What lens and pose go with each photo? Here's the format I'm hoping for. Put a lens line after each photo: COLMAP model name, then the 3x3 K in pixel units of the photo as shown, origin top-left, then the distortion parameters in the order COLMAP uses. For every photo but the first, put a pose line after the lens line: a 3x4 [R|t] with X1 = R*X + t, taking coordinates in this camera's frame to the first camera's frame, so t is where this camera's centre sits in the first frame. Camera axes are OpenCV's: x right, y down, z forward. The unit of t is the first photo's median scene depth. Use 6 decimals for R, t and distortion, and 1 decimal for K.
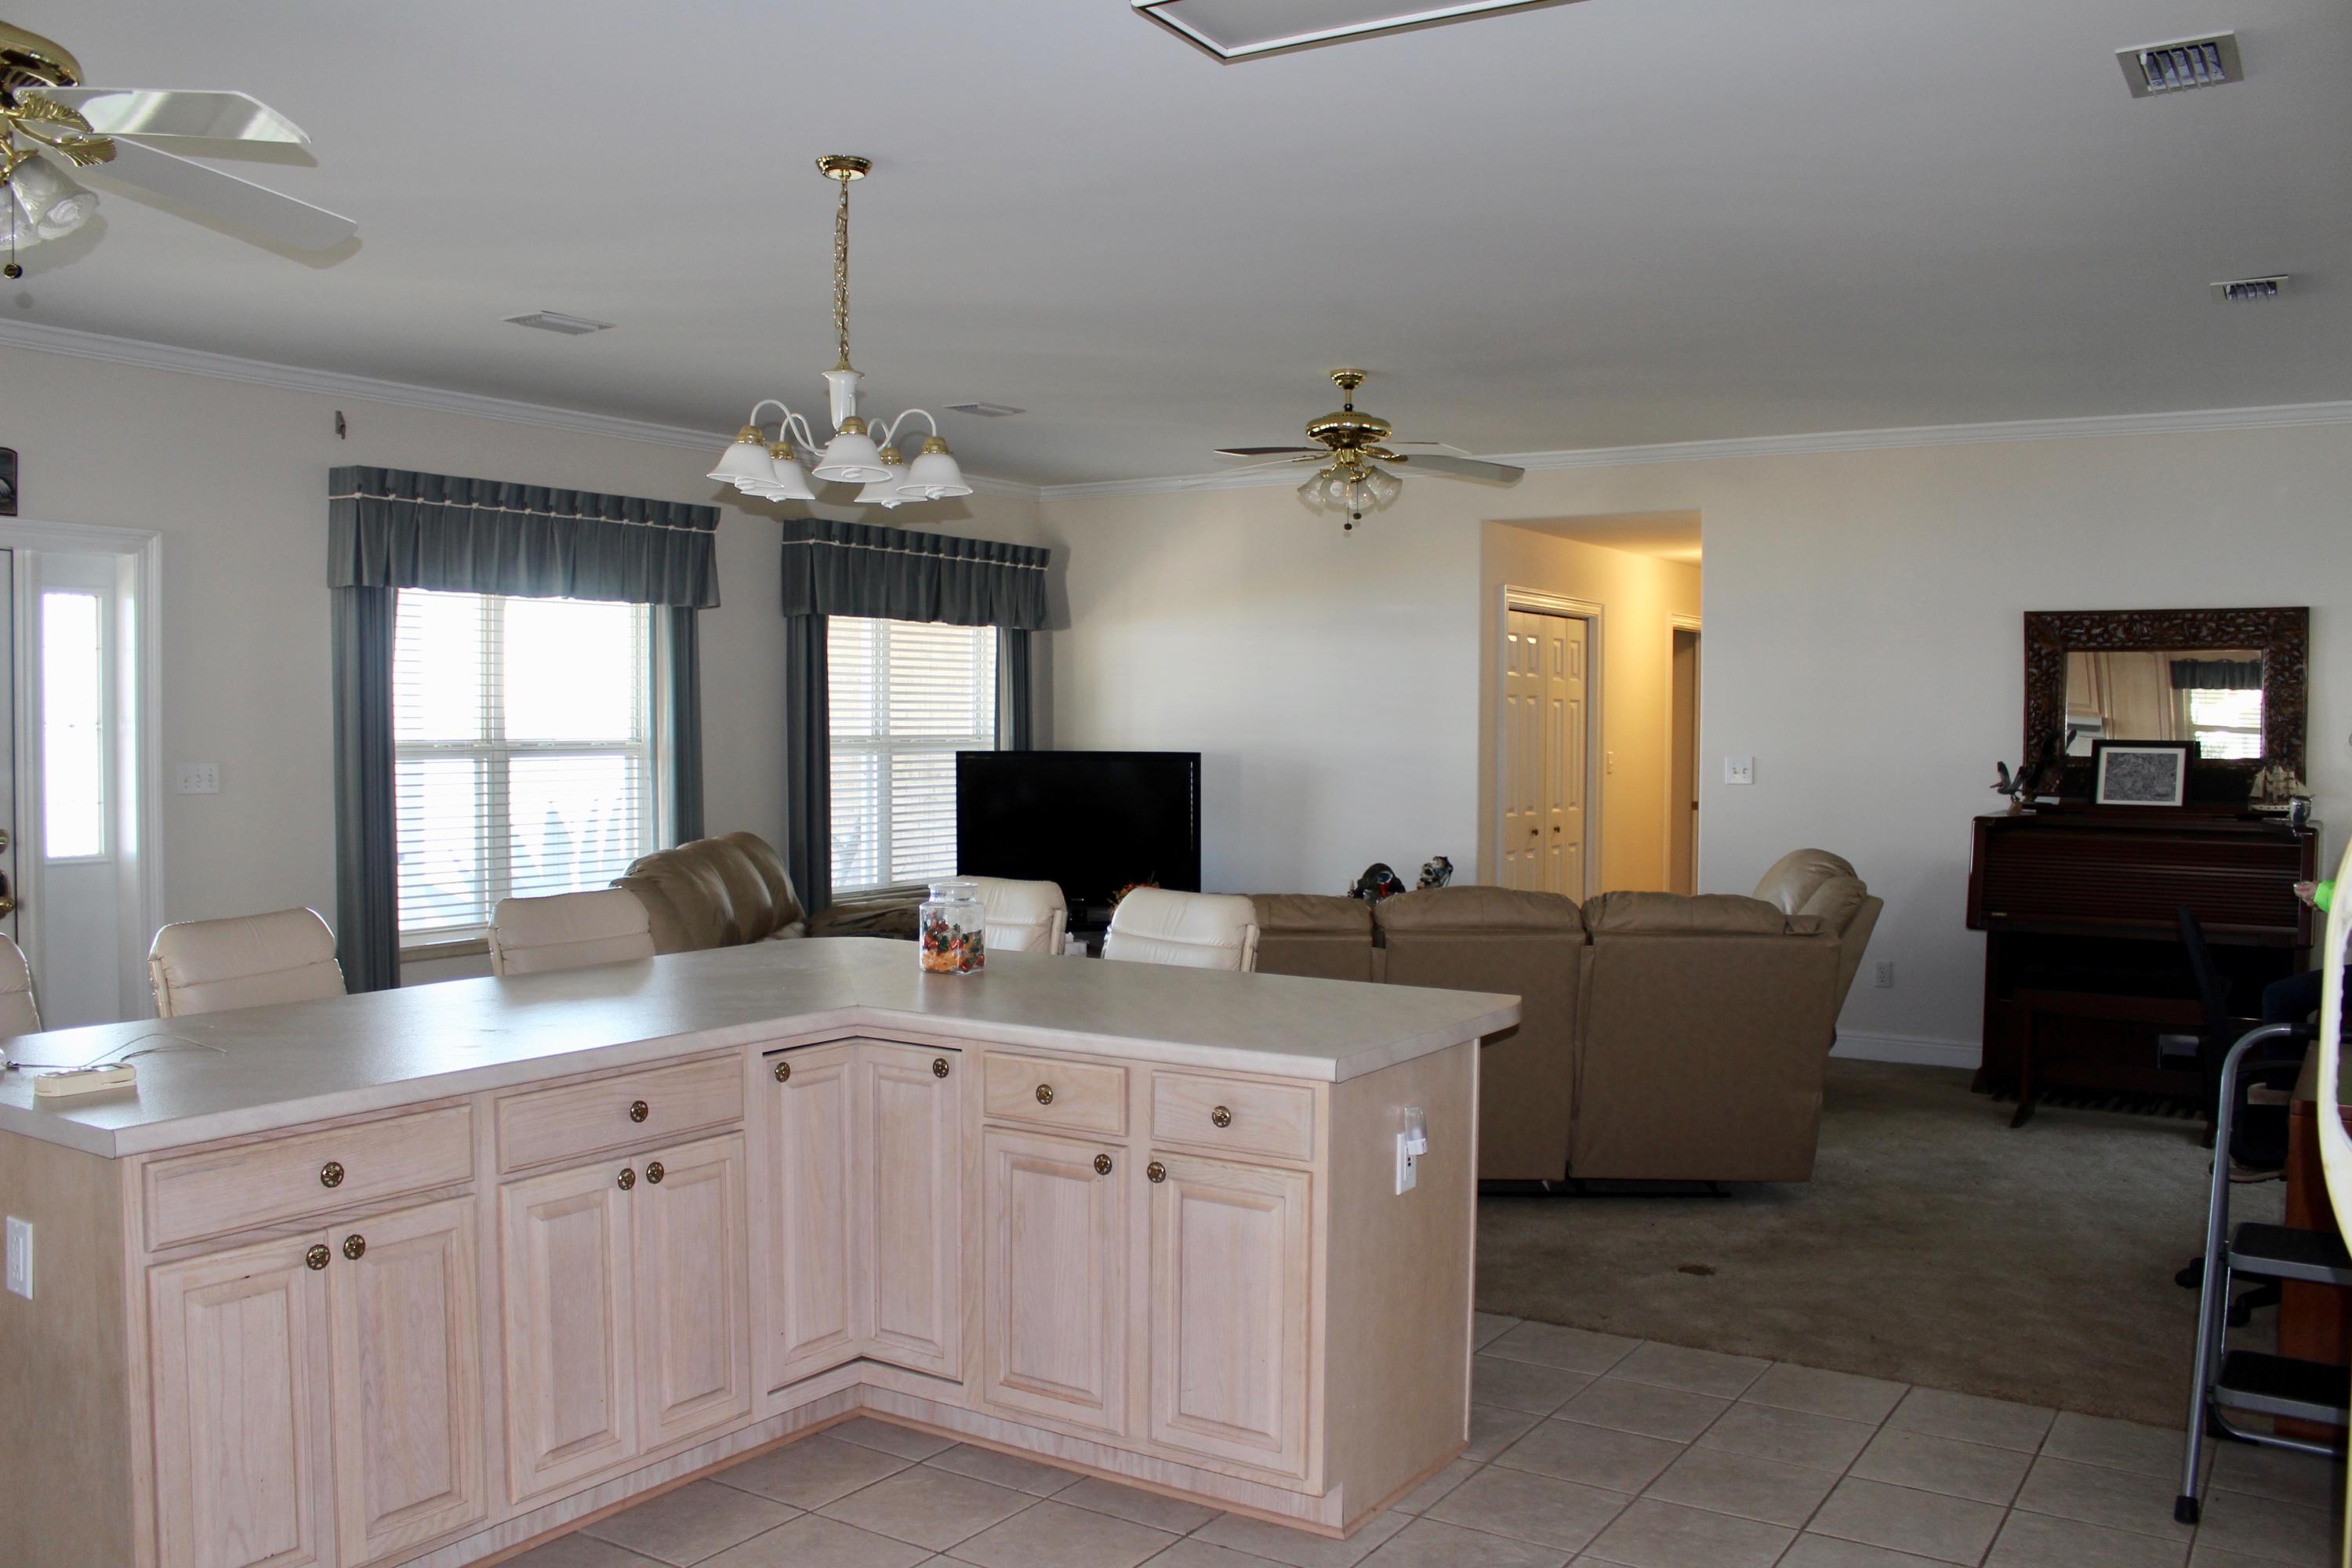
lens RADIAL K [[1957.8, 0, 1186.0], [0, 1957.8, 795.6], [0, 0, 1]] dist [-0.151141, 0.114950]
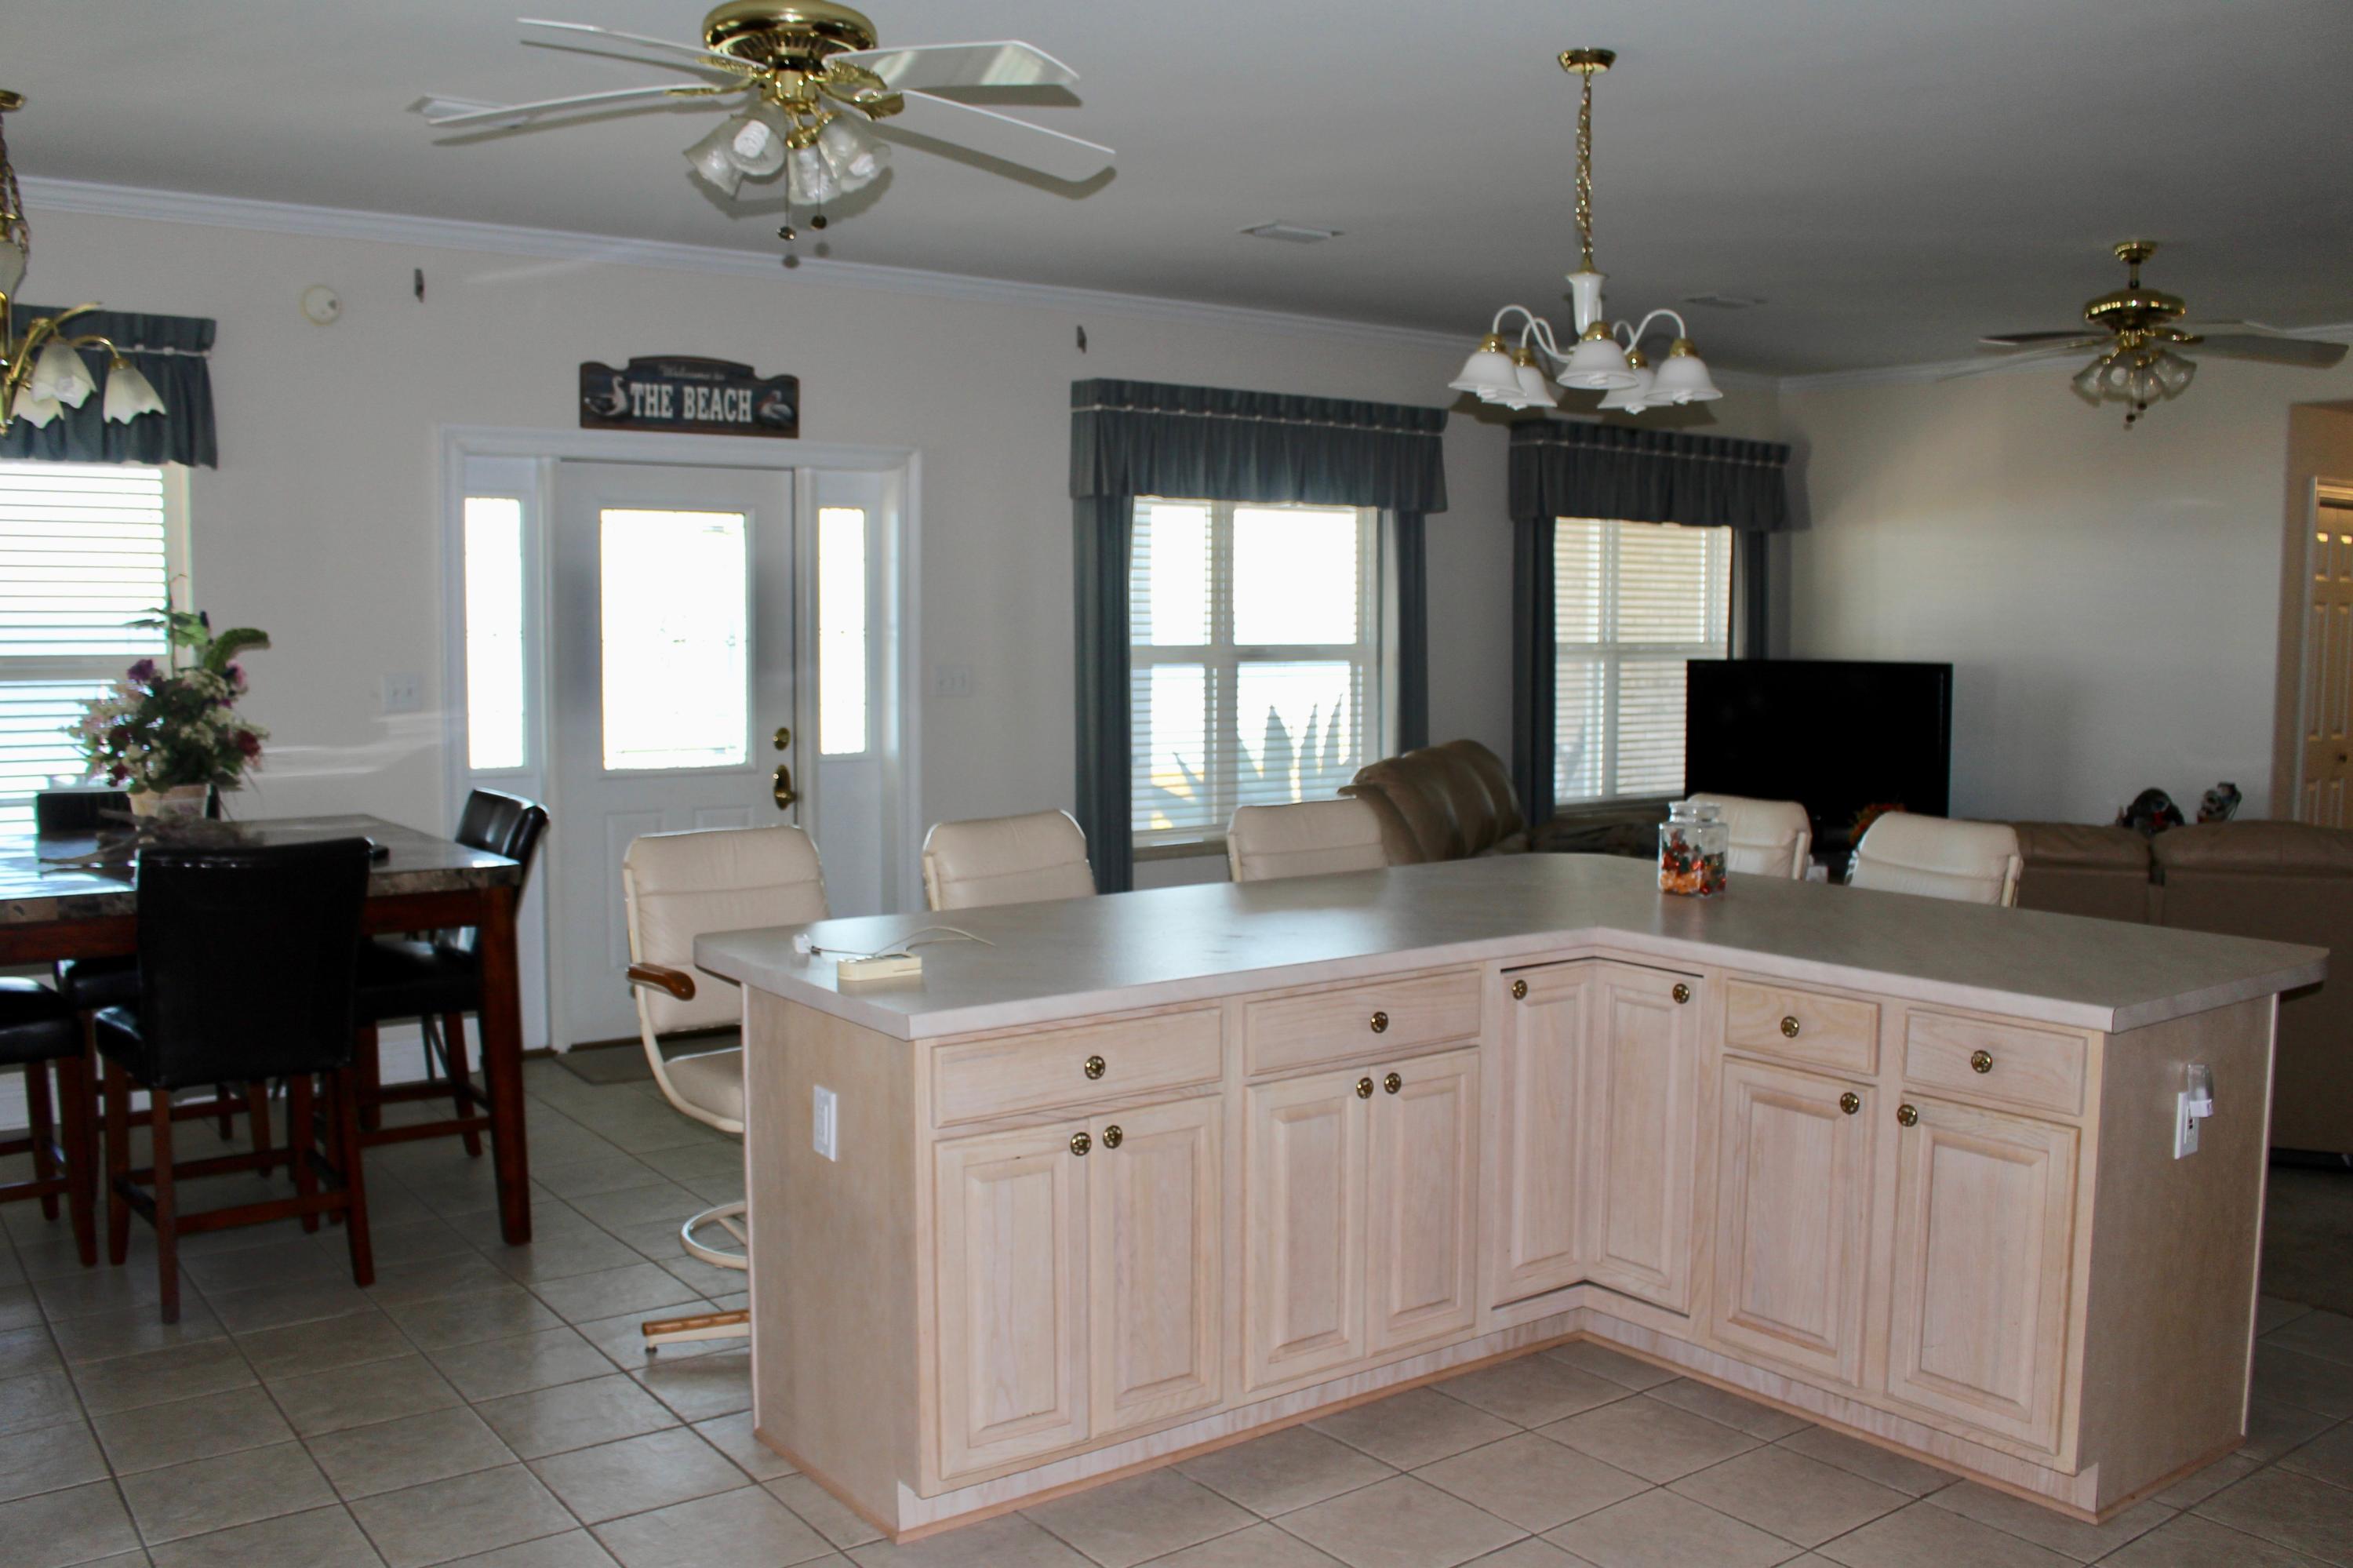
lens RADIAL K [[2024.1, 0, 1173.5], [0, 2024.1, 796.6], [0, 0, 1]] dist [-0.160595, 0.134974]
pose [[0.935300, 0.028916, -0.352671, -0.010789], [-0.011707, 0.998639, 0.050833, -0.005368], [0.353661, -0.043415, 0.934366, -0.017095]]
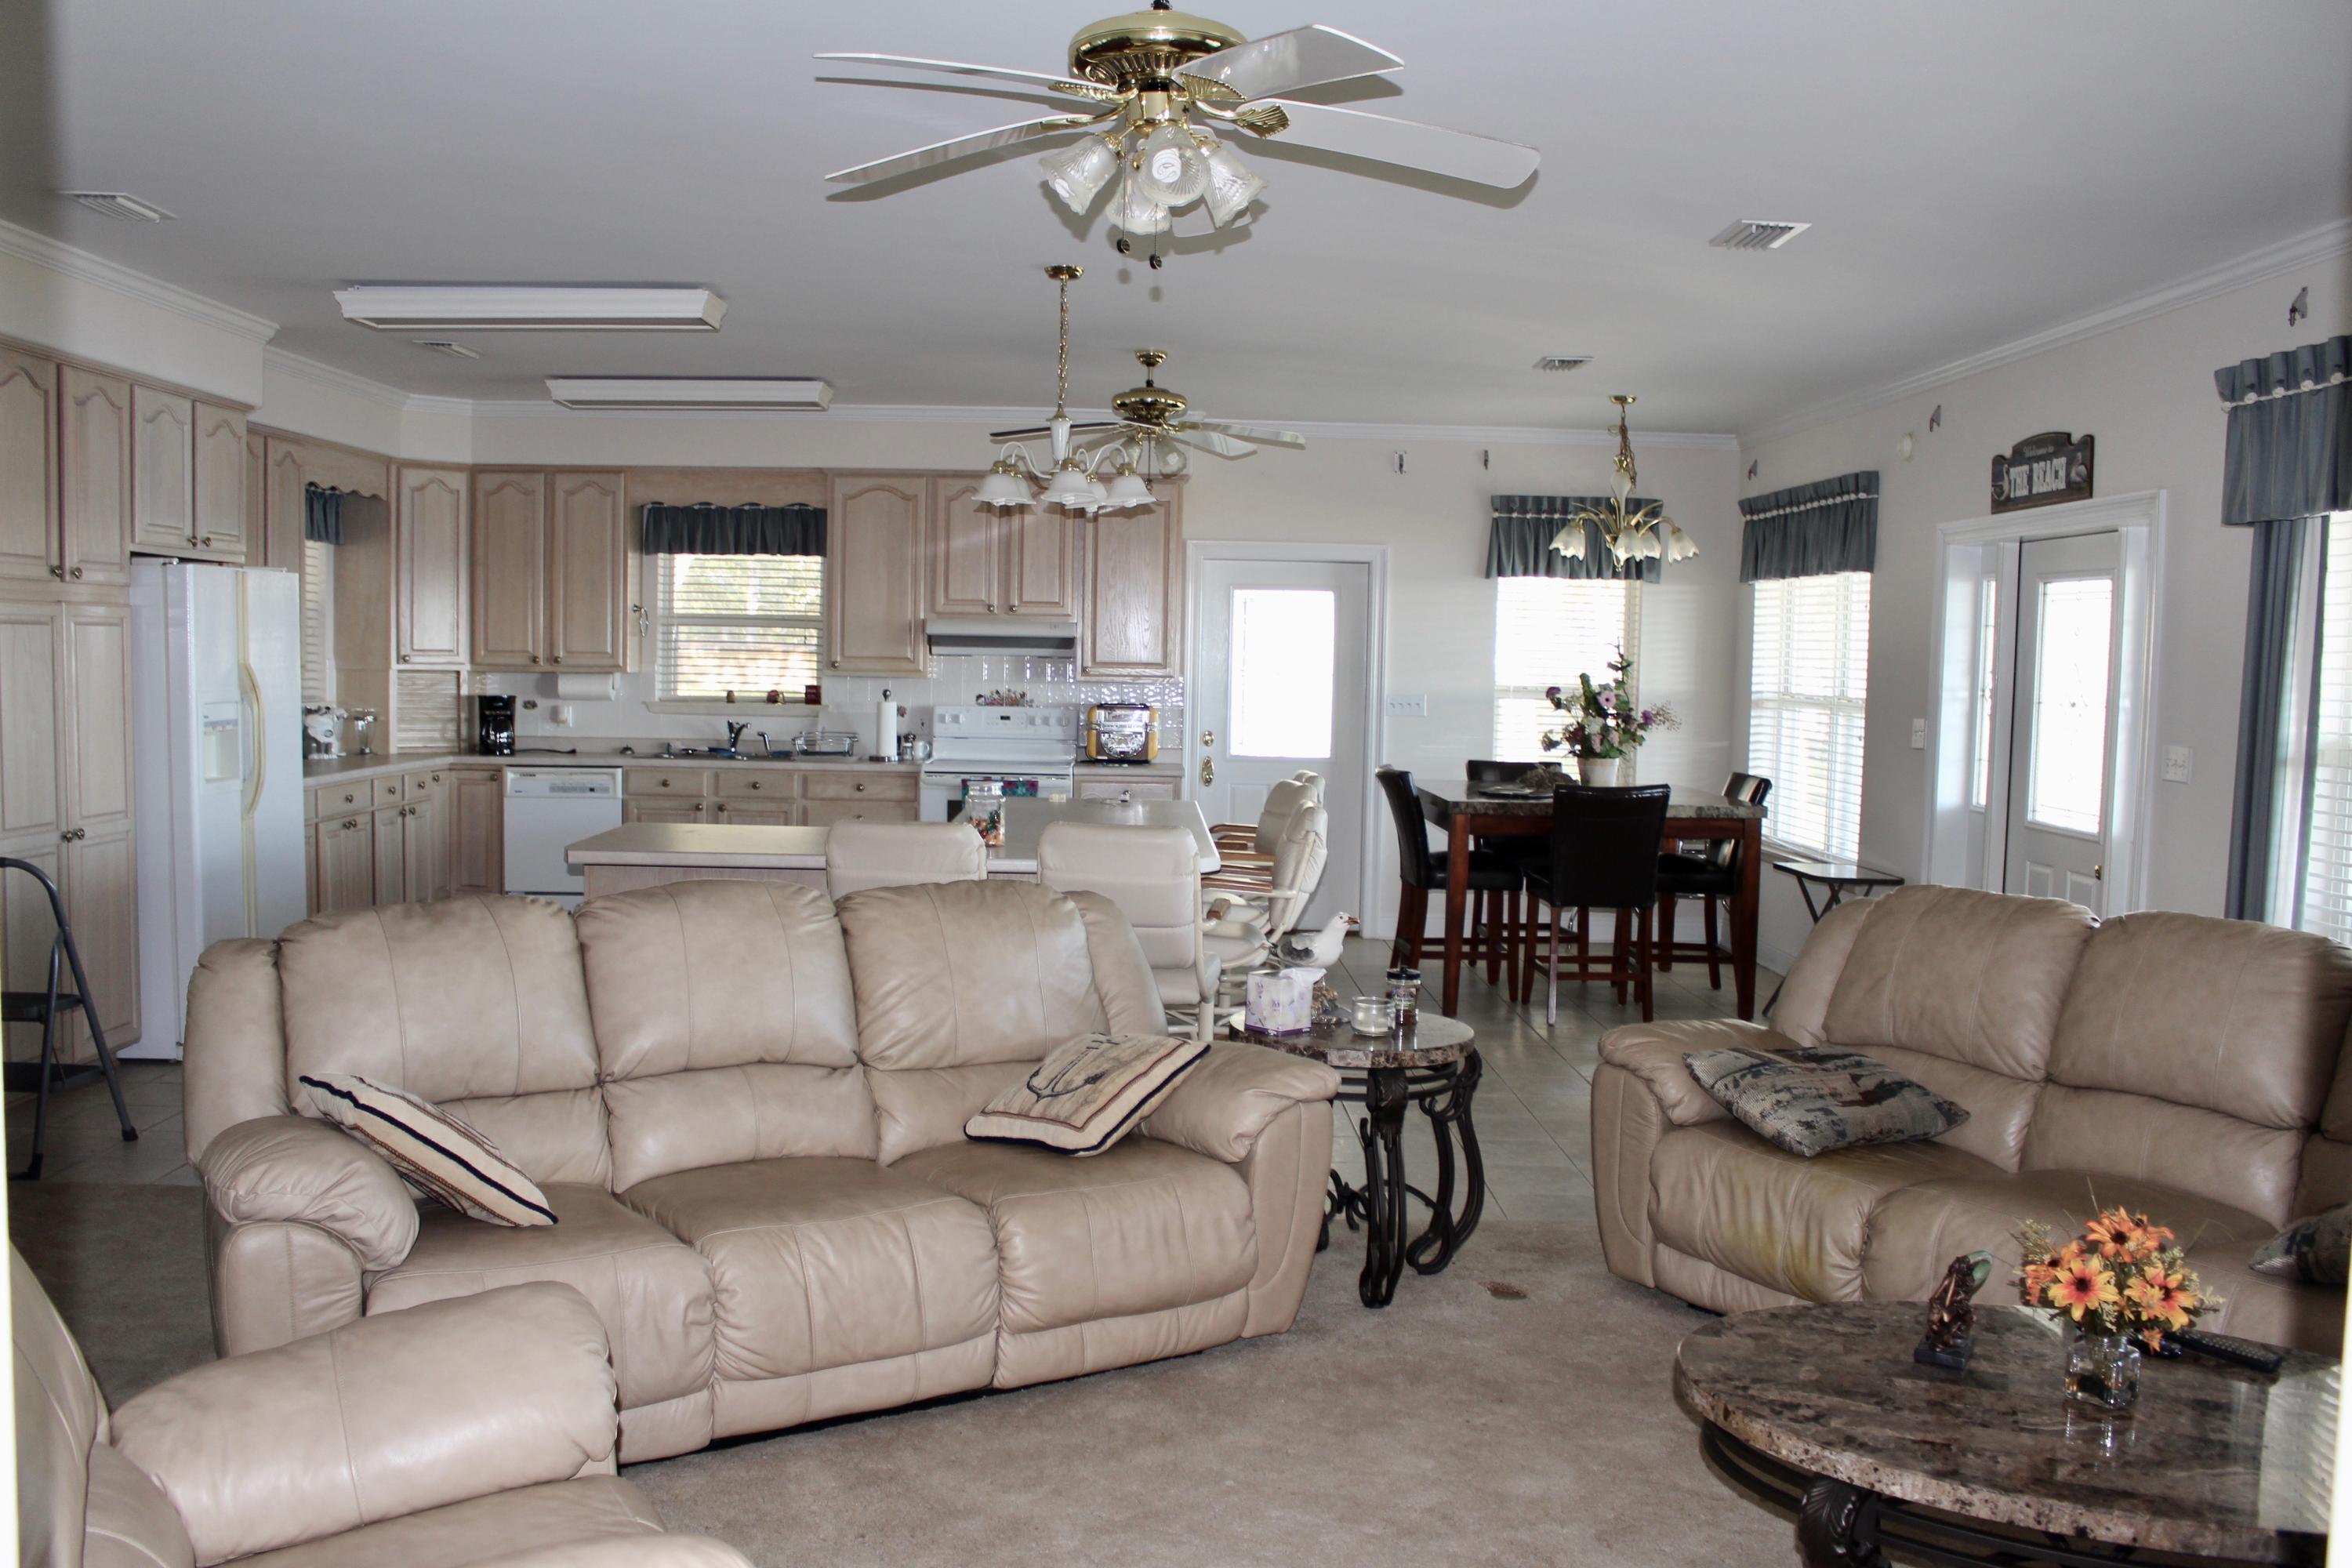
lens RADIAL K [[1957.8, 0, 1150.2], [0, 1957.8, 818.7], [0, 0, 1]] dist [-0.151141, 0.114950]
pose [[-0.836316, 0.024056, -0.547719, 0.538703], [-0.046072, 0.992419, 0.113935, -0.093357], [0.546308, 0.120520, -0.828868, 2.203846]]
